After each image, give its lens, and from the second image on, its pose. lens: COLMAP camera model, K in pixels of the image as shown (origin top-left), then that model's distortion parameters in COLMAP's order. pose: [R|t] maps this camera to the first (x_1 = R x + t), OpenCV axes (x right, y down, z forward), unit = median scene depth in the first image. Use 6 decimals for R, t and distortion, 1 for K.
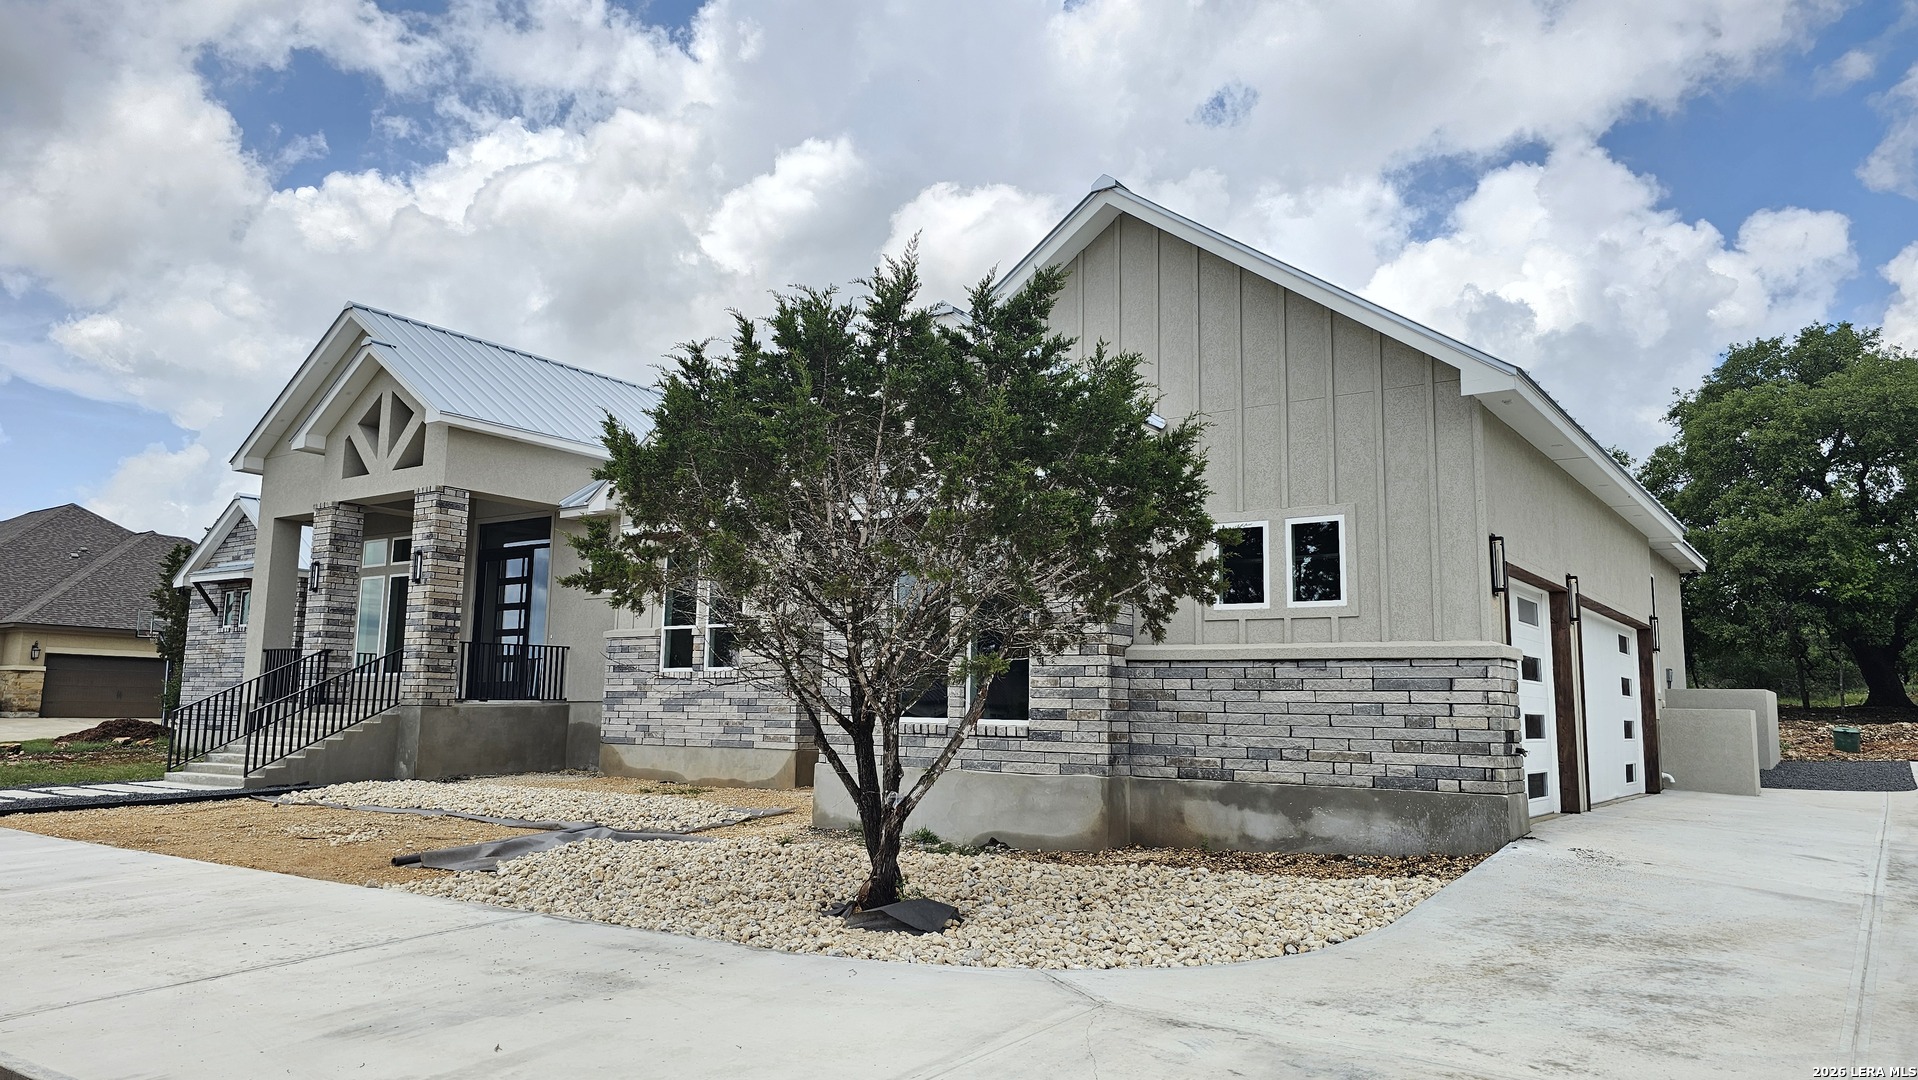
lens RADIAL K [[1298.6, 0, 951.4], [0, 1298.6, 526.1], [0, 0, 1]] dist [0.103954, -0.164245]
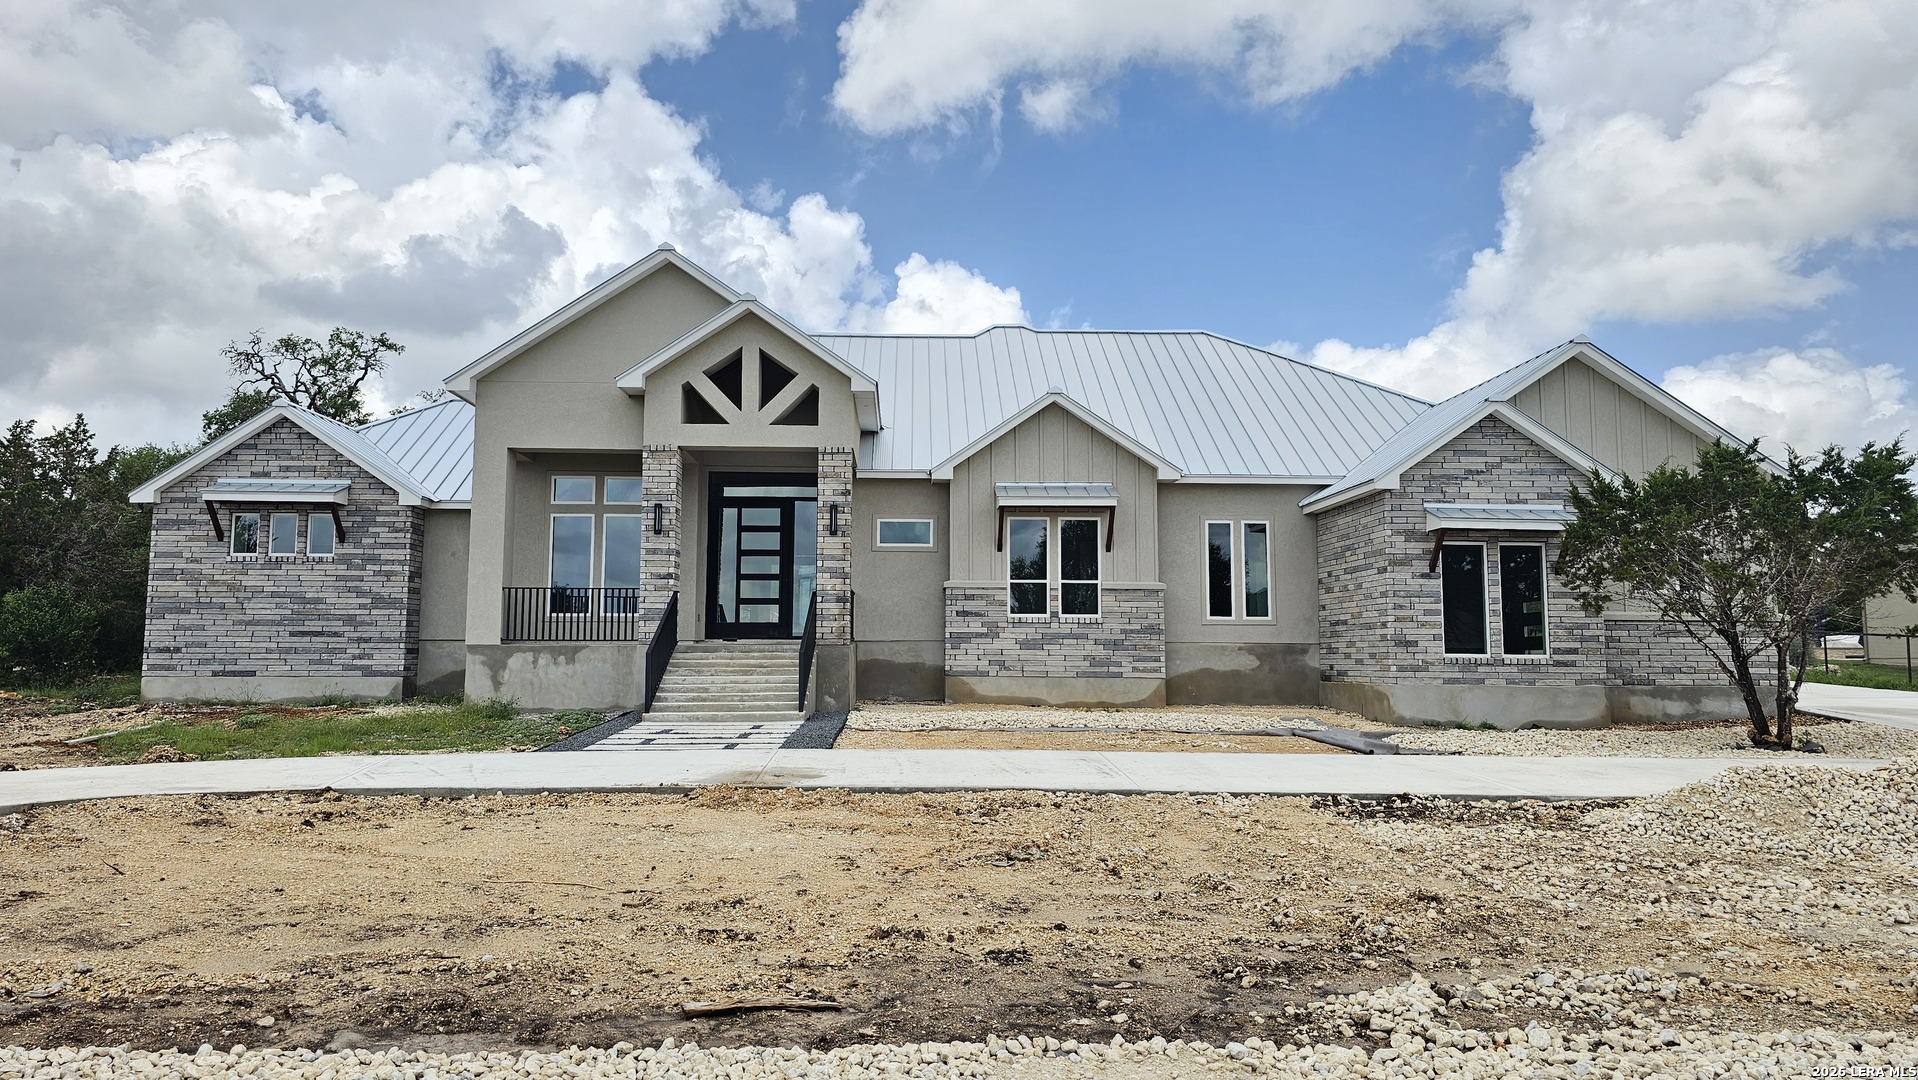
lens RADIAL K [[1298.6, 0, 951.4], [0, 1298.6, 526.1], [0, 0, 1]] dist [0.103954, -0.164245]
pose [[0.792398, 0.048377, 0.608083, -1.064876], [-0.079632, 0.996524, 0.024489, 0.001746], [-0.604784, -0.067827, 0.793496, 0.081644]]
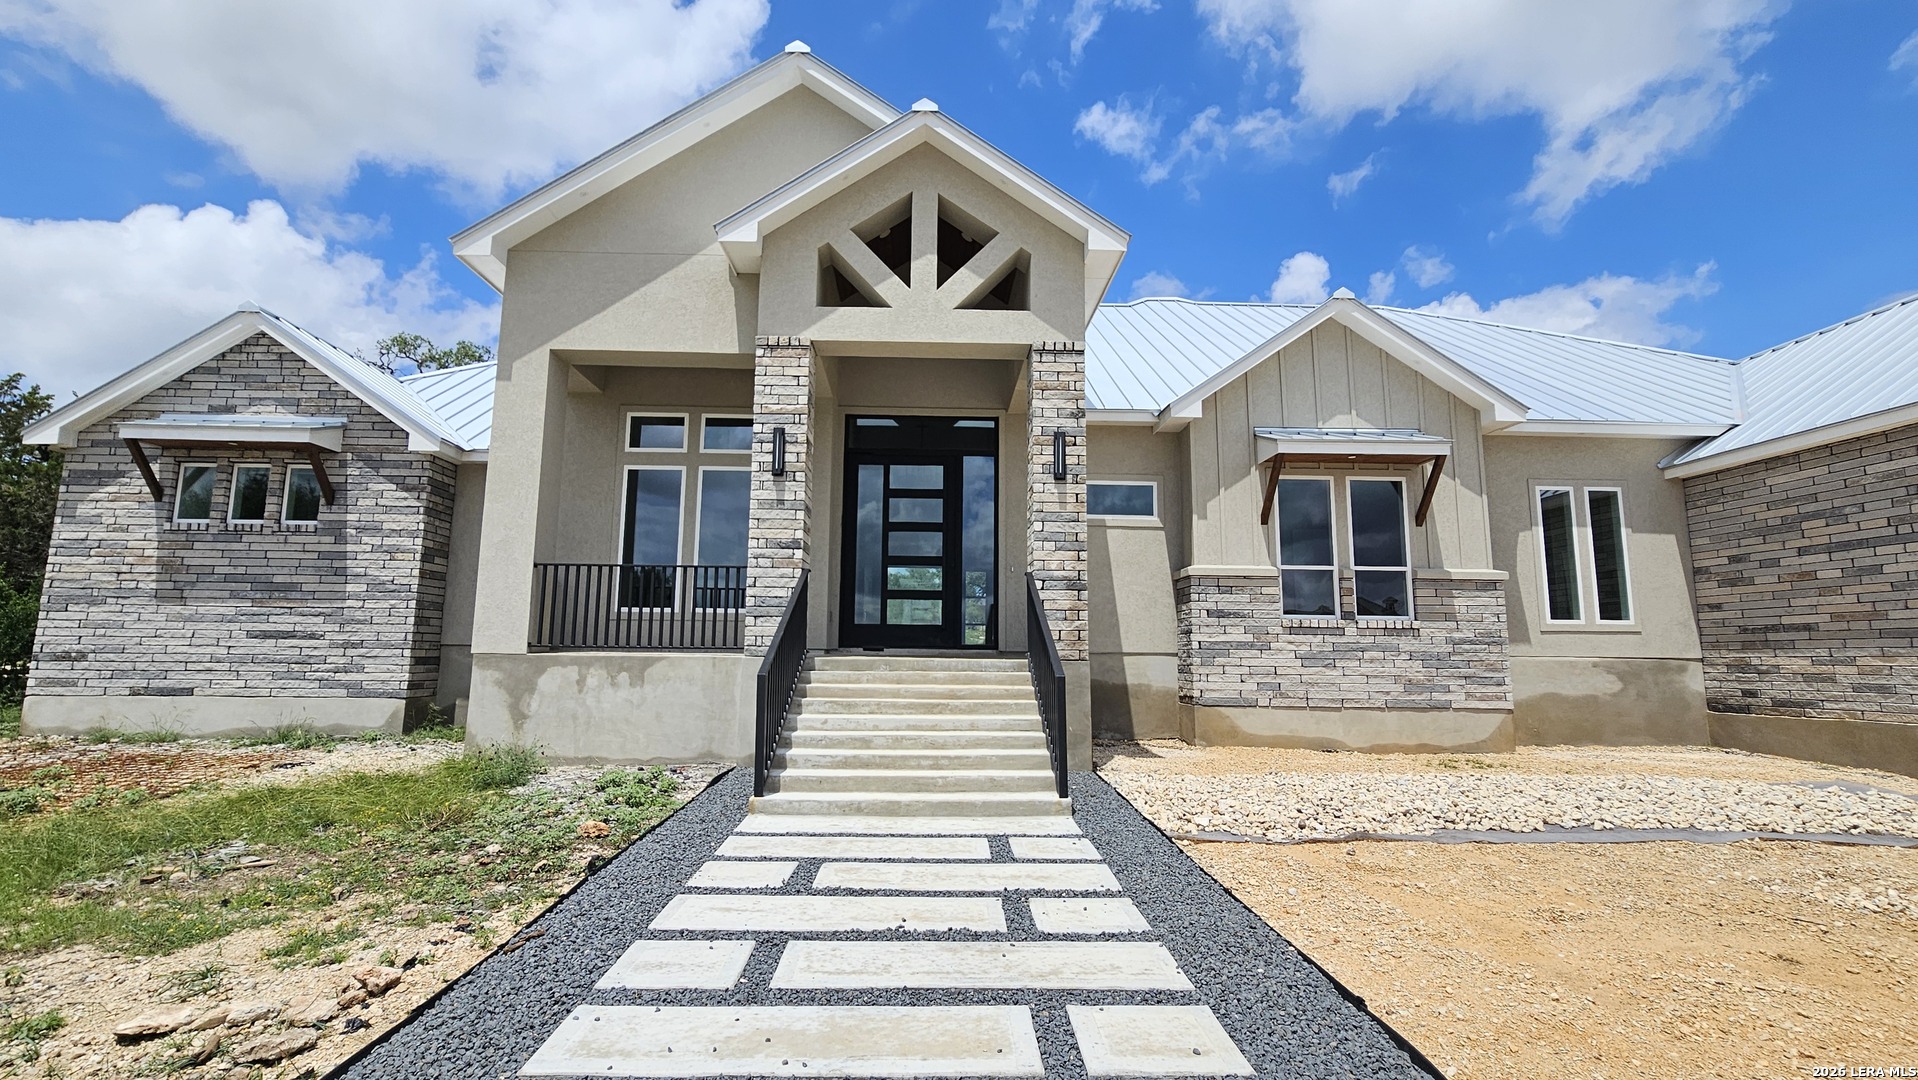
lens RADIAL K [[881.0, 0, 955.7], [0, 881.0, 535.7], [0, 0, 1]] dist [-0.003872, -0.000582]
pose [[0.793931, 0.077308, 0.603073, -0.775651], [-0.085354, 0.996233, -0.015342, 0.089940], [-0.601987, -0.039294, 0.797539, 0.717940]]
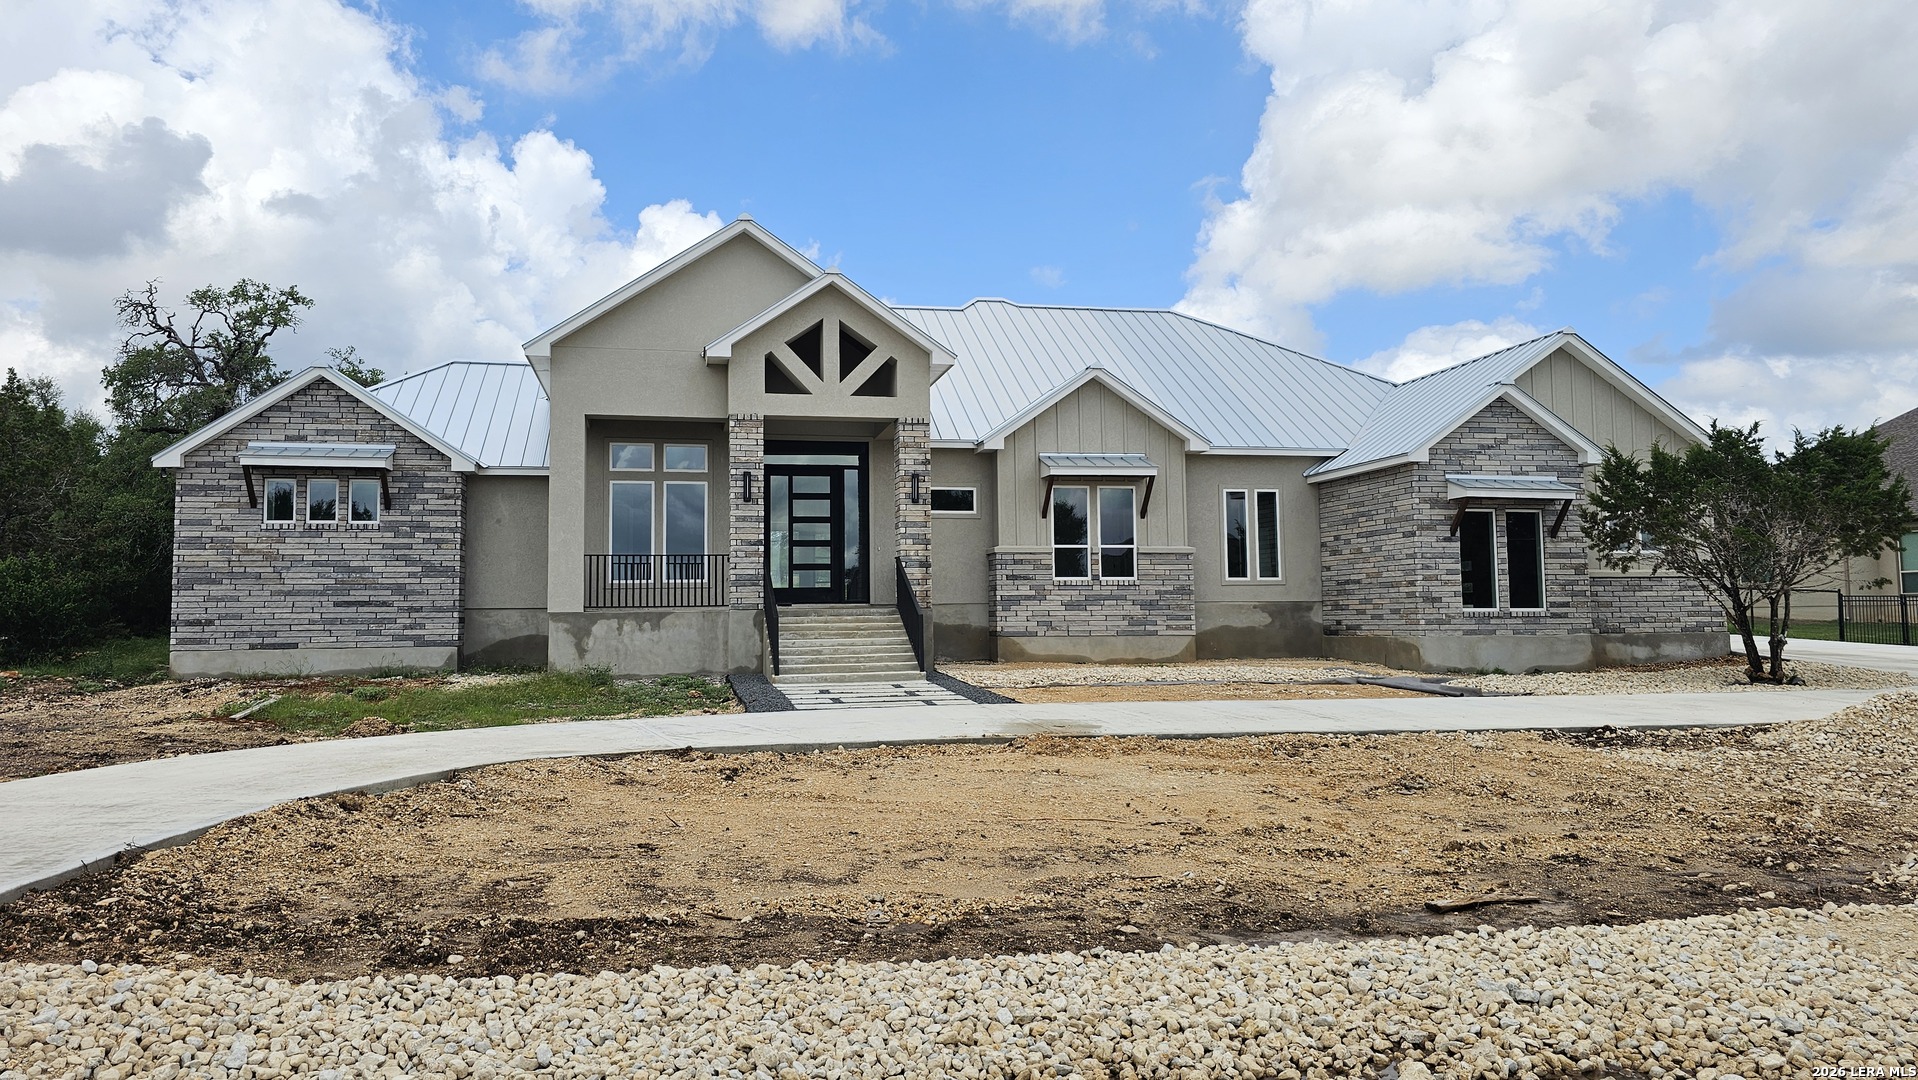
lens RADIAL K [[1298.6, 0, 951.4], [0, 1298.6, 526.1], [0, 0, 1]] dist [0.103954, -0.164245]
pose [[0.673284, 0.029787, 0.738784, -1.312968], [-0.085089, 0.995671, 0.037400, 0.020254], [-0.734471, -0.088043, 0.672904, 0.228821]]
